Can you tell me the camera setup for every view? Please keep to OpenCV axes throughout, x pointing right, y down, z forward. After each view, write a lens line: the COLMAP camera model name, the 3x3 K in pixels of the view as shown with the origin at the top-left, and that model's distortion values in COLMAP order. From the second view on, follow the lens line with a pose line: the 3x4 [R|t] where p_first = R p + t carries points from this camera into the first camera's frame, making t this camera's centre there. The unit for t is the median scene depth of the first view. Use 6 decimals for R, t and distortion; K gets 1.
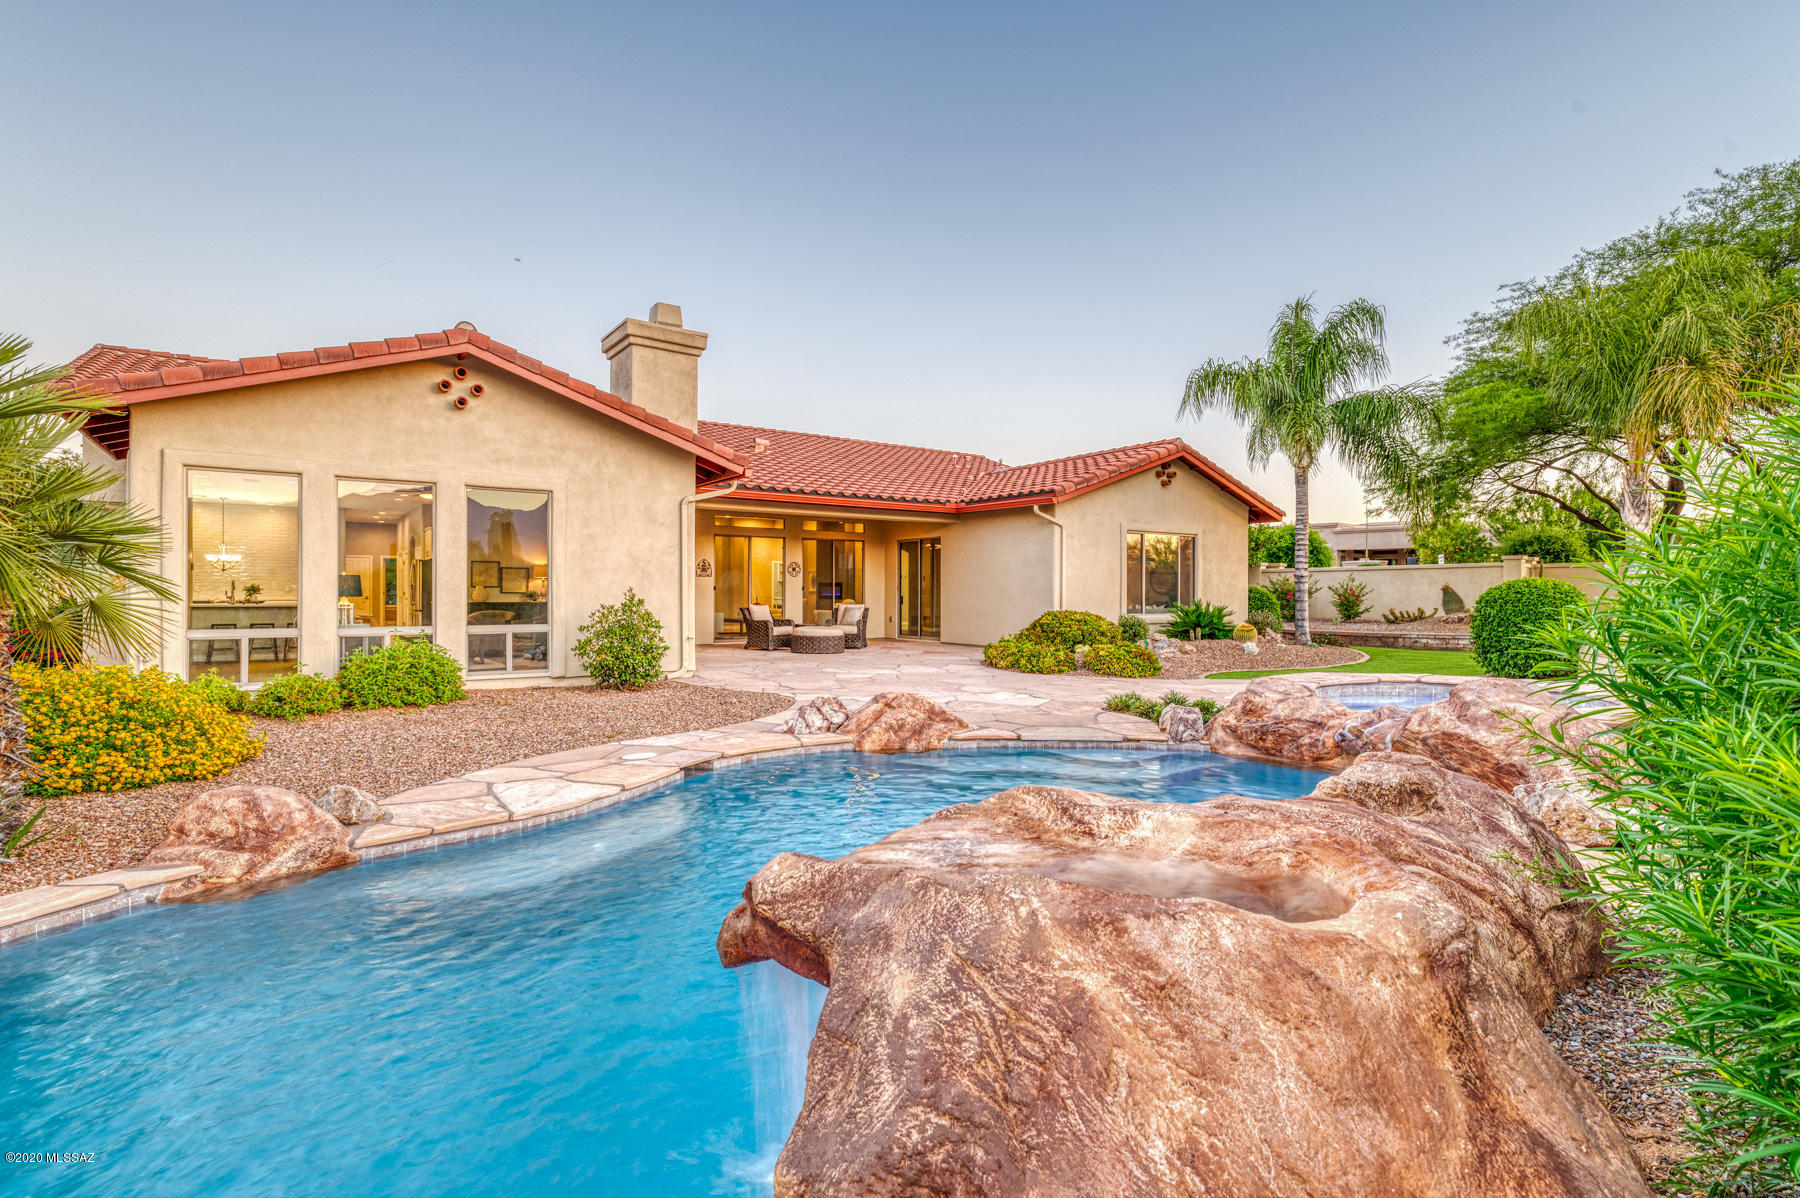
lens RADIAL K [[866.1, 0, 902.5], [0, 866.1, 597.0], [0, 0, 1]] dist [-0.004236, 0.001249]
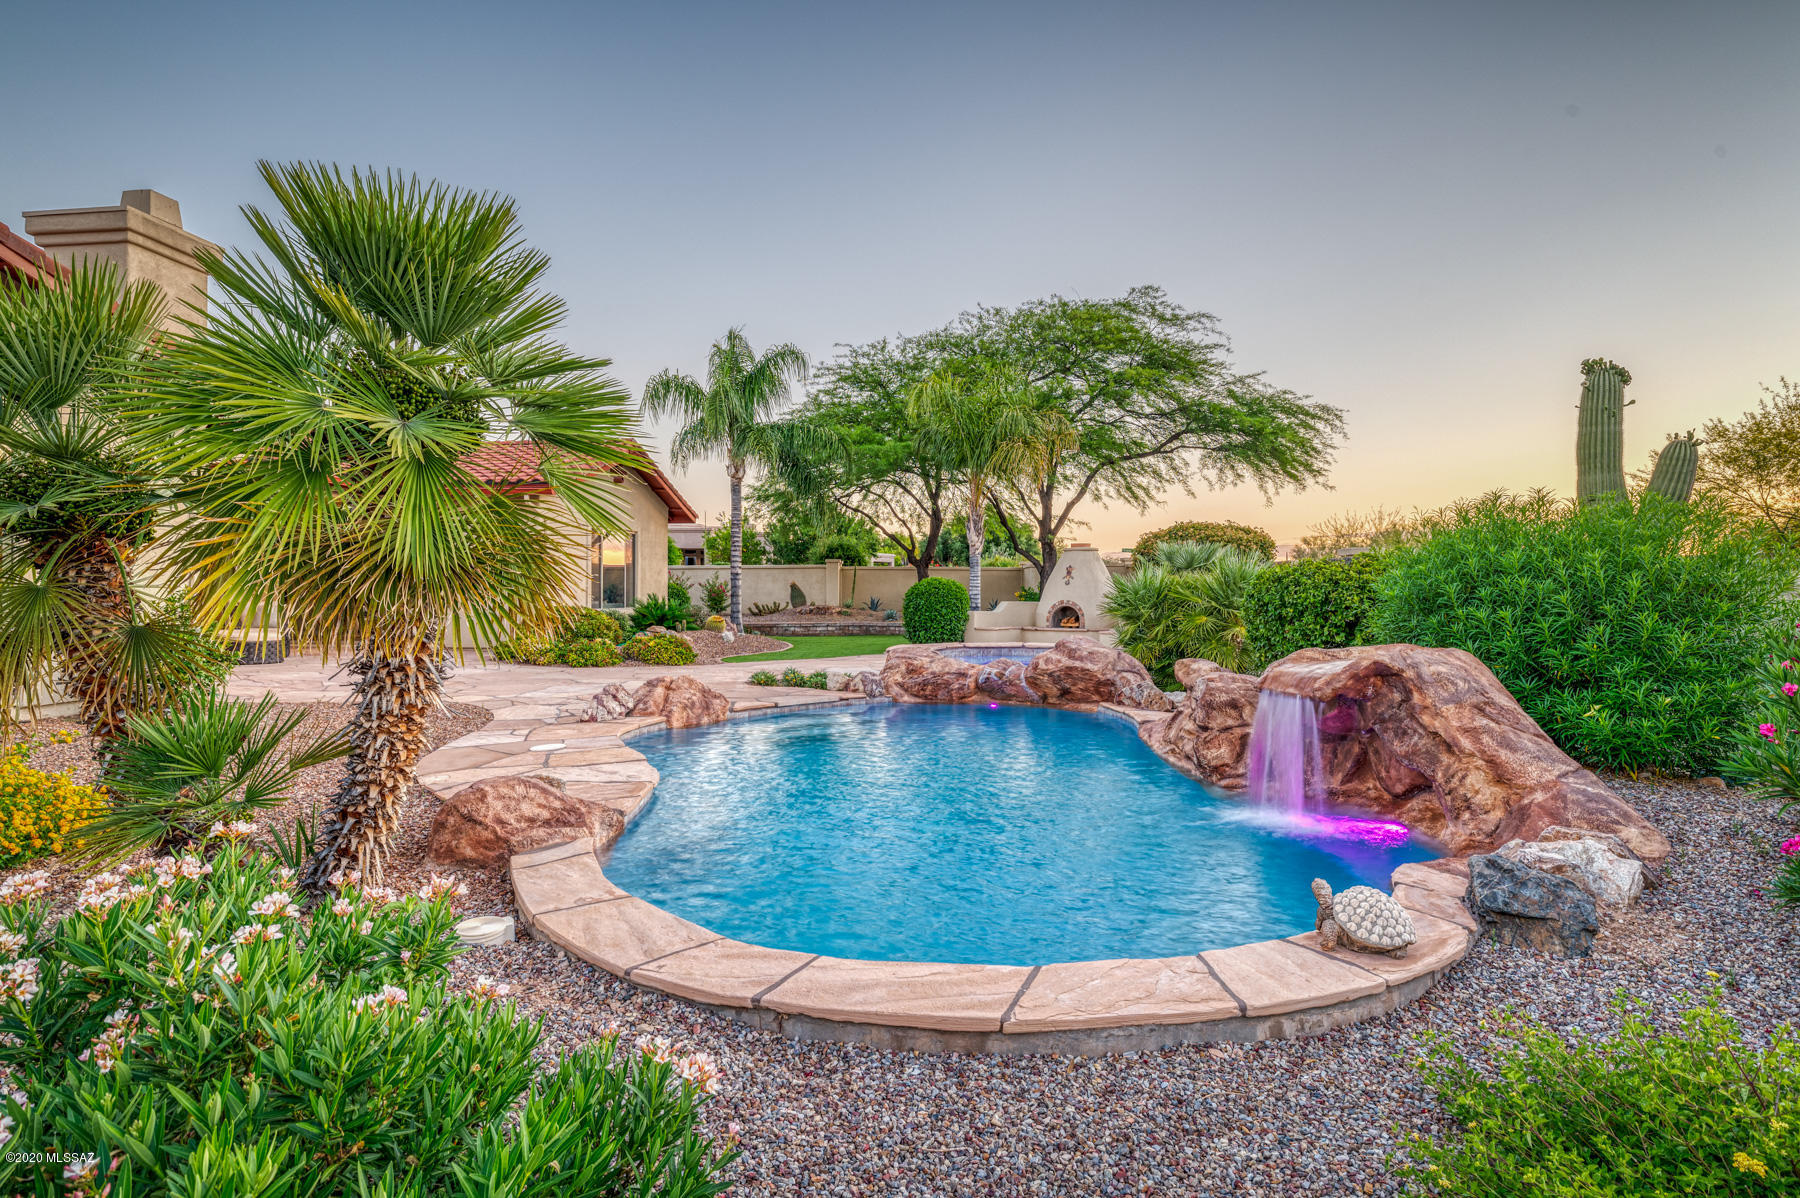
lens RADIAL K [[953.1, 0, 900.3], [0, 953.1, 599.6], [0, 0, 1]] dist [-0.000524, 0.000103]
pose [[0.681922, -0.006036, 0.731400, -0.429266], [0.003481, 0.999981, 0.005007, 0.005866], [-0.731417, -0.000869, 0.681930, -0.018039]]
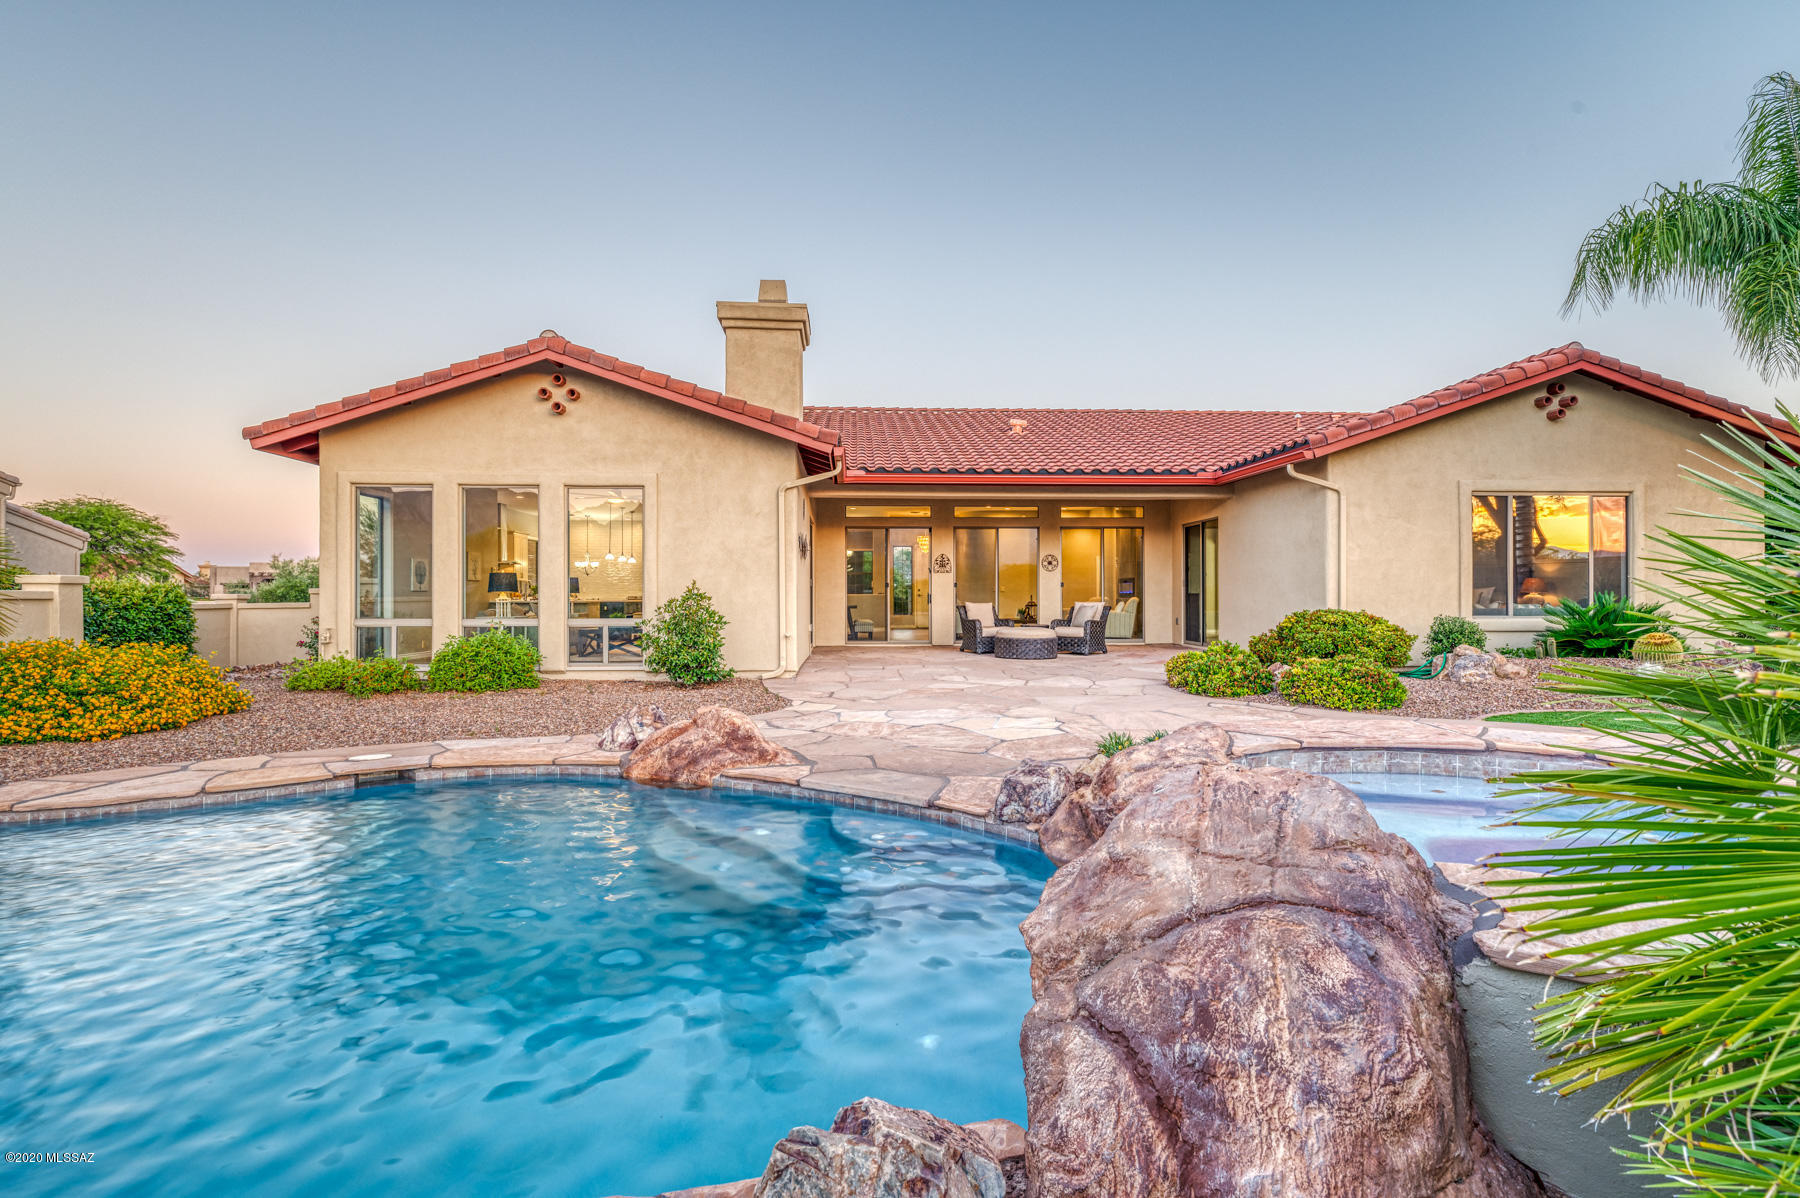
lens RADIAL K [[866.1, 0, 899.8], [0, 866.1, 598.1], [0, 0, 1]] dist [-0.004236, 0.001249]
pose [[0.845636, -0.003414, -0.533750, 0.341585], [0.001567, 0.999991, -0.003914, 0.010760], [0.533758, 0.002474, 0.845634, 0.275322]]
